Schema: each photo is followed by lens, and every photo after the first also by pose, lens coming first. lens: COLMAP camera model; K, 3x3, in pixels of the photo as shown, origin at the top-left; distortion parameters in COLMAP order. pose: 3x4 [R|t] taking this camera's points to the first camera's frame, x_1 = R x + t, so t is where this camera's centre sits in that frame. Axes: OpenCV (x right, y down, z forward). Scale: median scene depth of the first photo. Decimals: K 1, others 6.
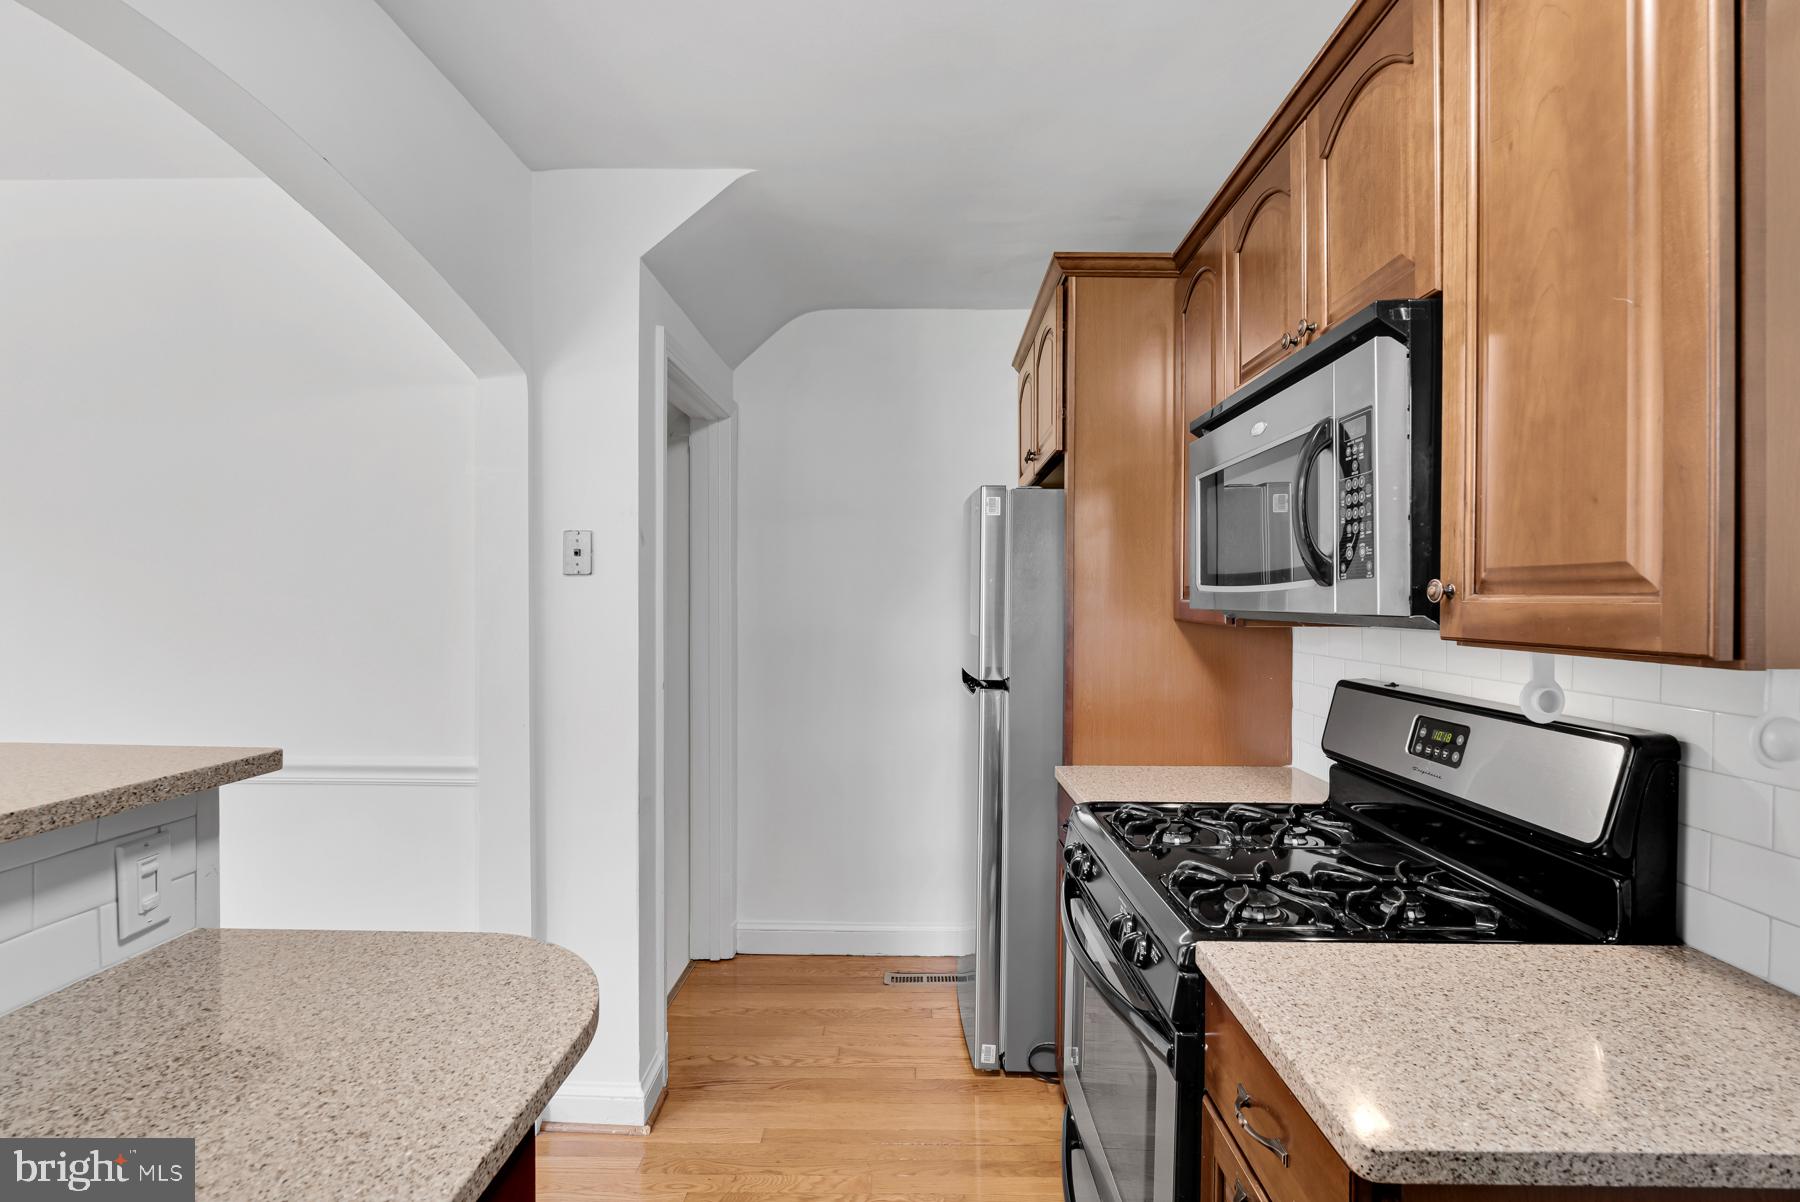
lens RADIAL K [[841.2, 0, 895.1], [0, 841.2, 595.5], [0, 0, 1]] dist [0.000931, -0.000576]
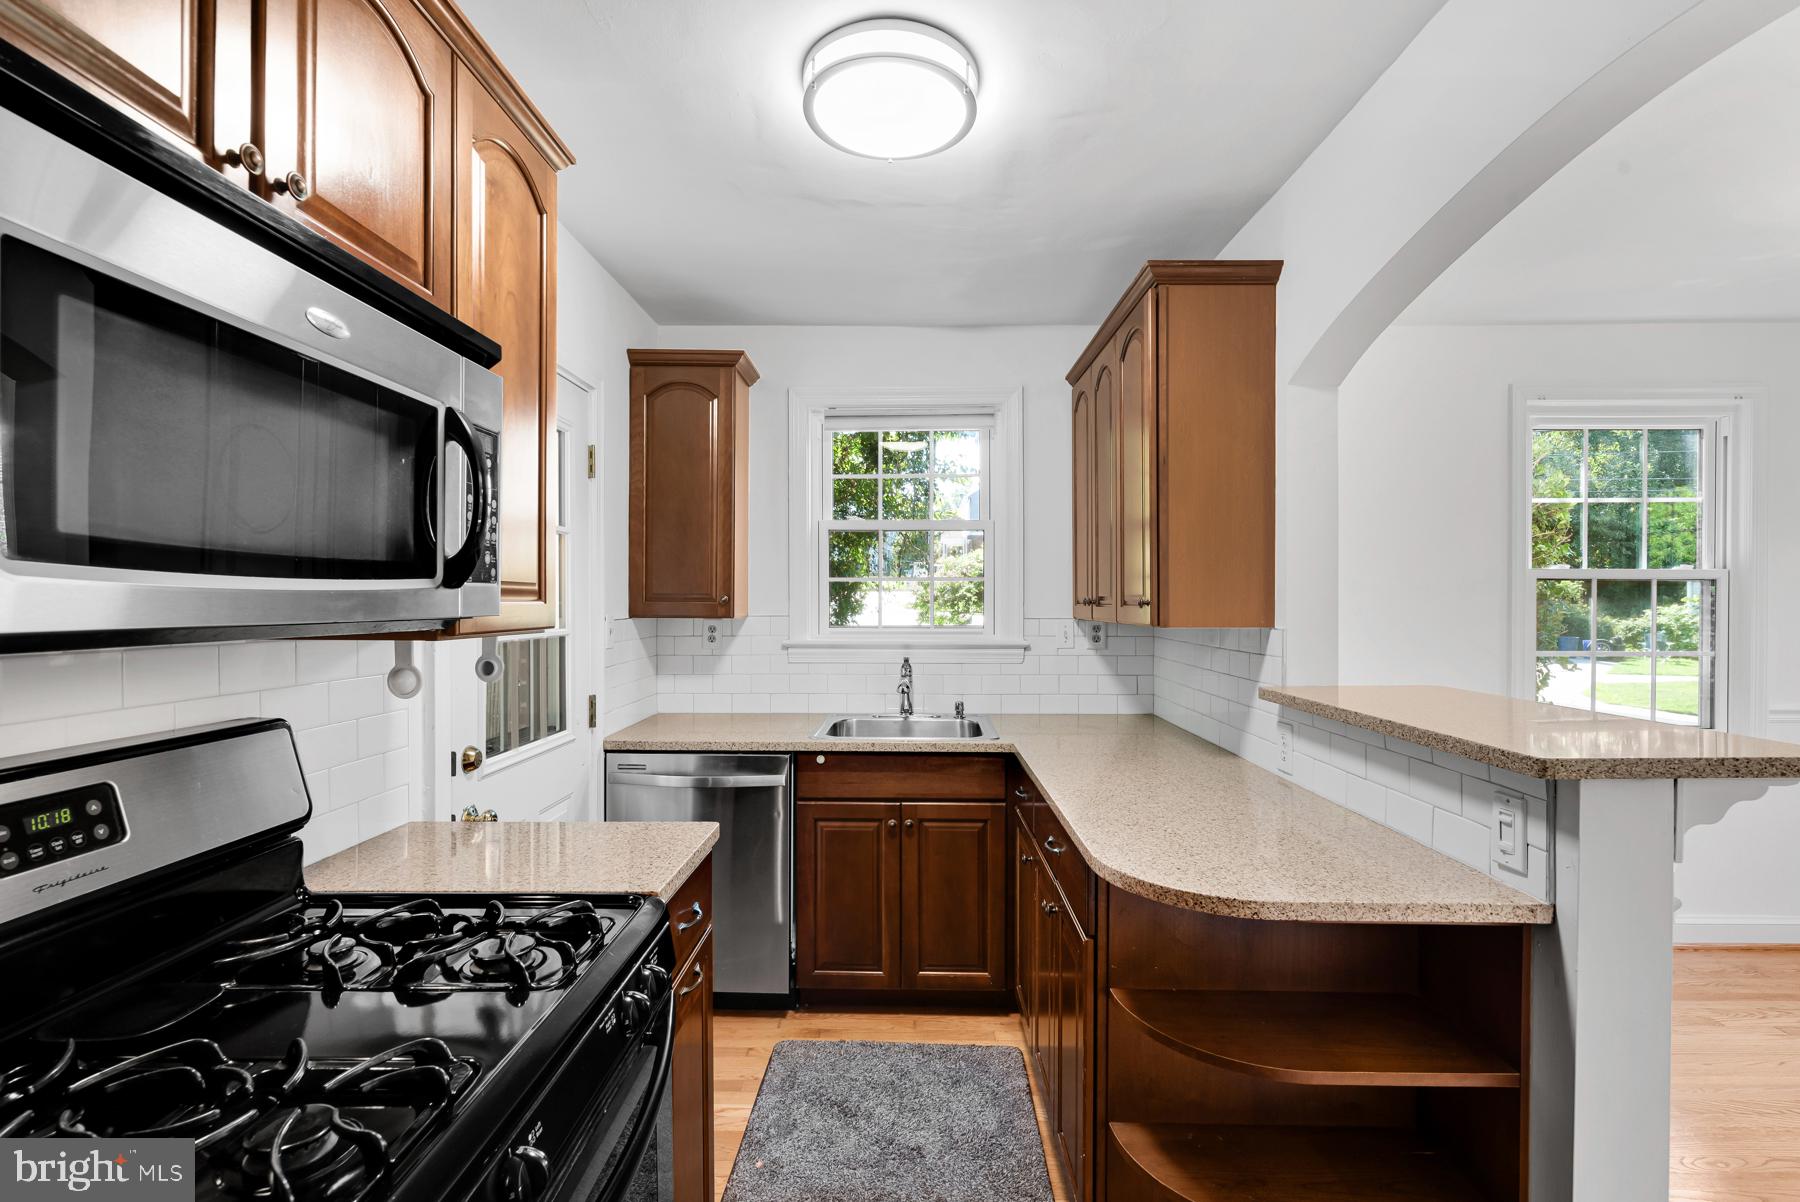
lens RADIAL K [[834.1, 0, 896.9], [0, 834.1, 605.4], [0, 0, 1]] dist [-0.002680, -0.000382]
pose [[-0.999932, -0.003134, -0.011272, 0.037287], [-0.003128, 0.999995, -0.000550, 0.007834], [0.011274, -0.000515, -0.999936, 2.108861]]
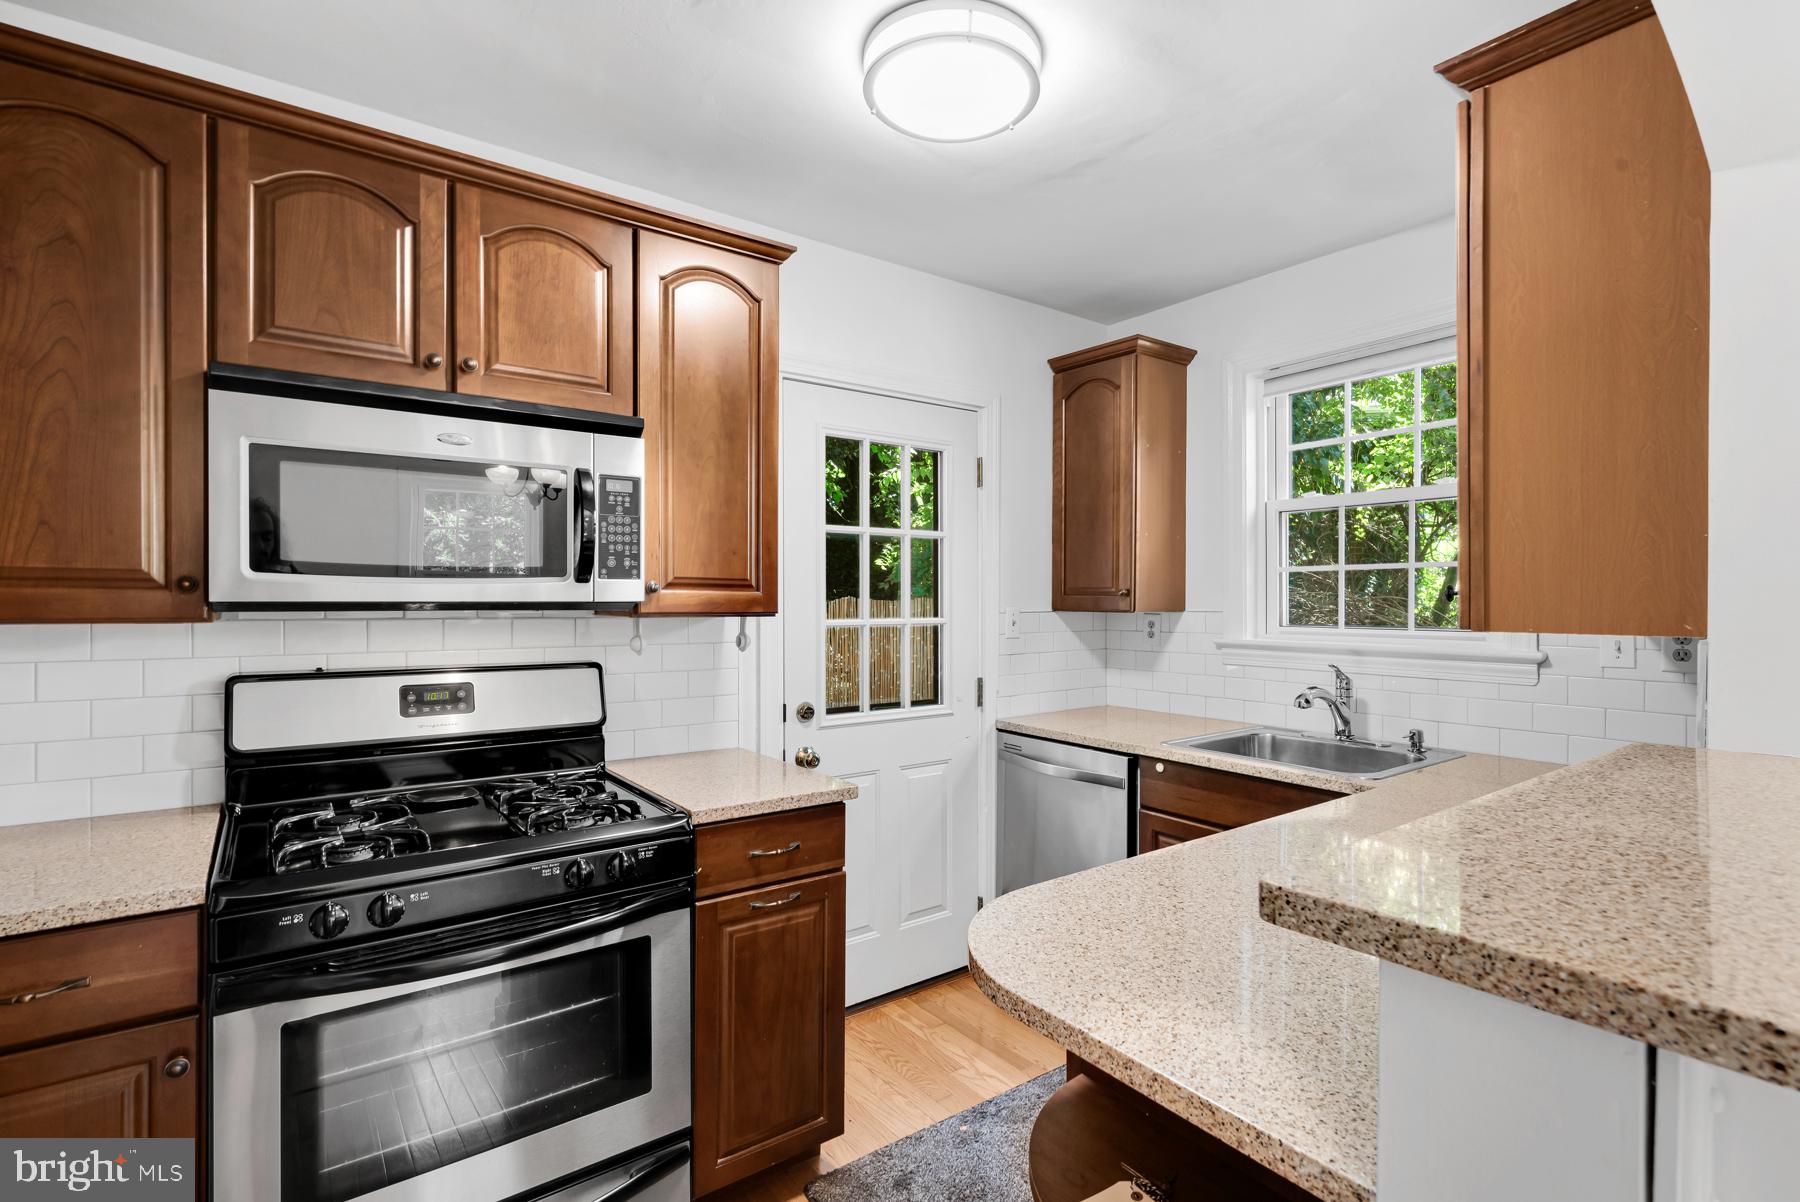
lens RADIAL K [[834.1, 0, 896.9], [0, 834.1, 605.4], [0, 0, 1]] dist [-0.002680, -0.000382]
pose [[-0.610159, -0.008514, 0.792234, -1.064631], [-0.006697, 0.999962, 0.005588, 0.017819], [-0.792251, -0.001896, -0.610192, 1.592804]]
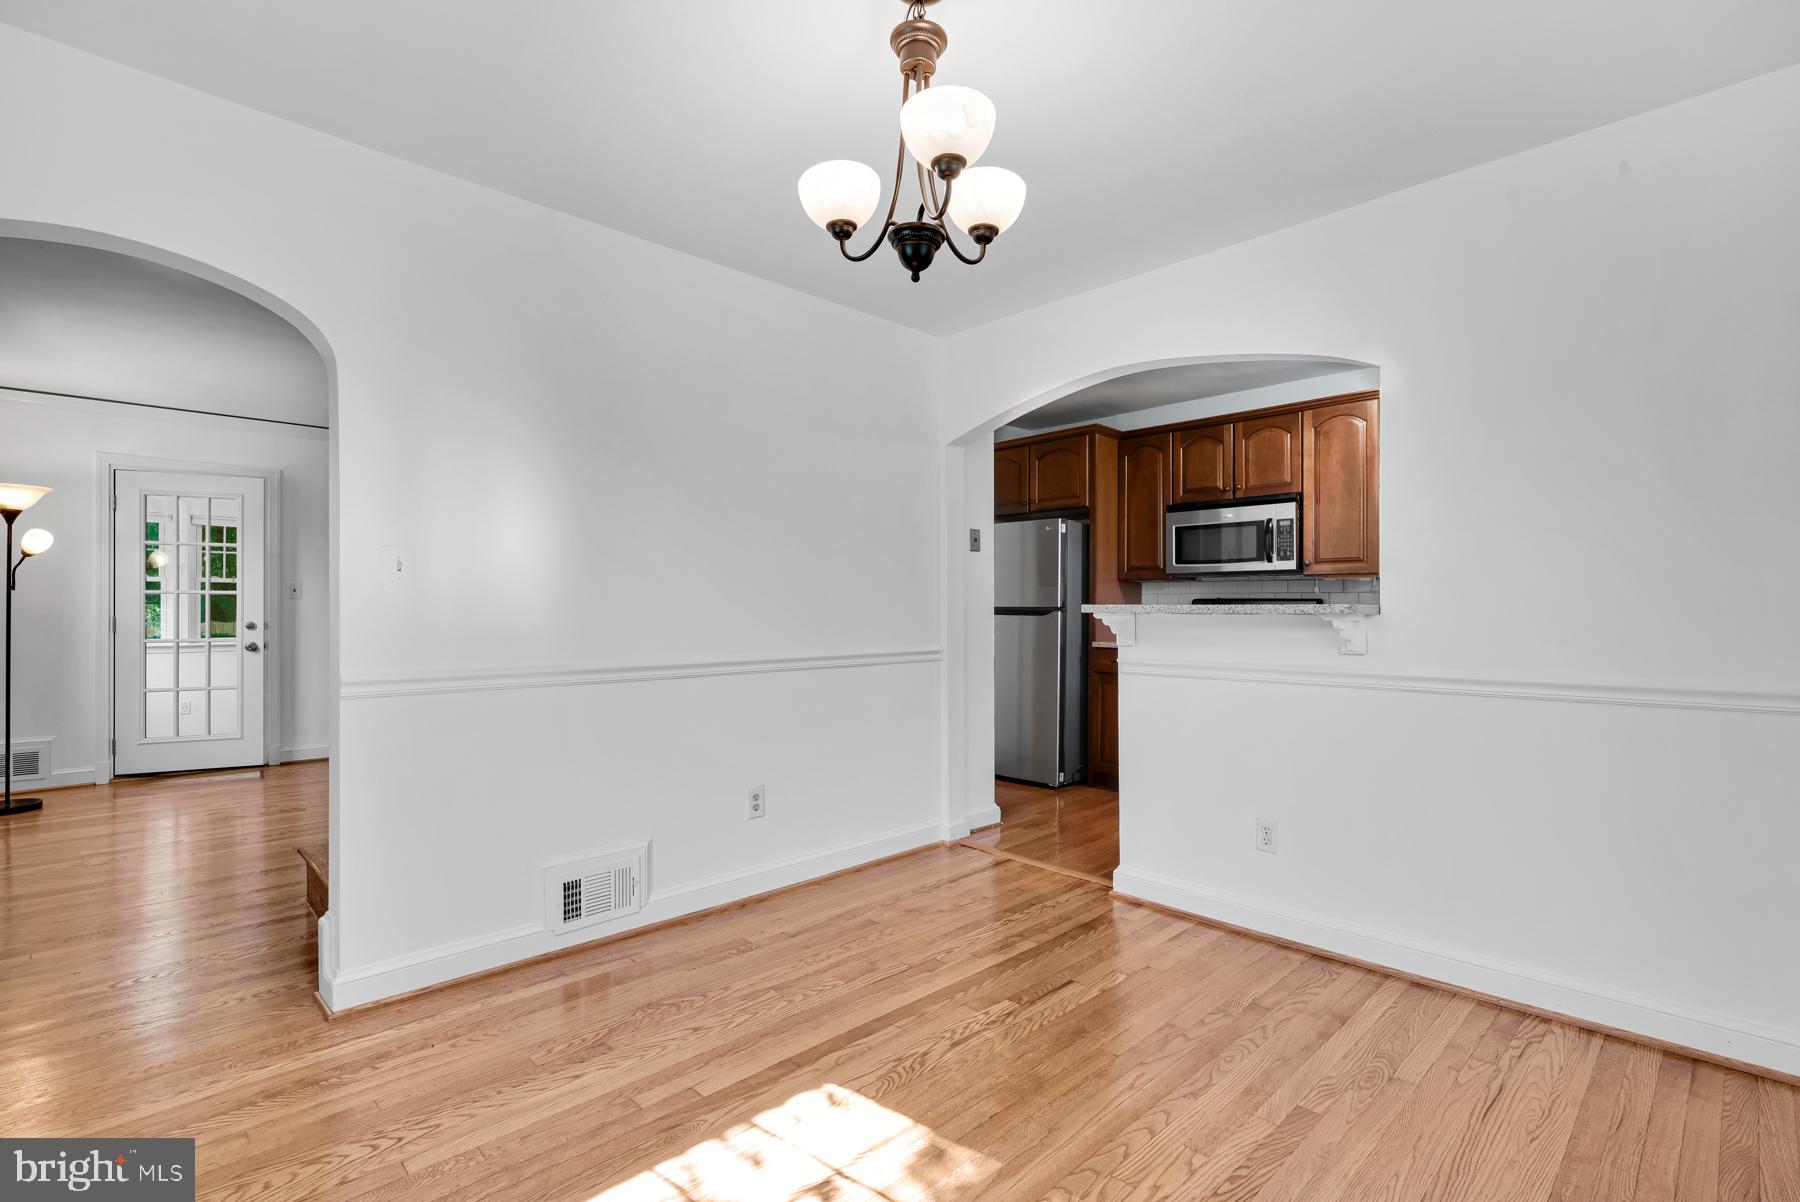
lens RADIAL K [[834.1, 0, 896.9], [0, 834.1, 605.4], [0, 0, 1]] dist [-0.002680, -0.000382]
pose [[0.697001, 0.000325, 0.717070, -3.651387], [-0.000134, 1.000000, -0.000323, 0.199425], [-0.717070, 0.000130, 0.697001, -0.440178]]
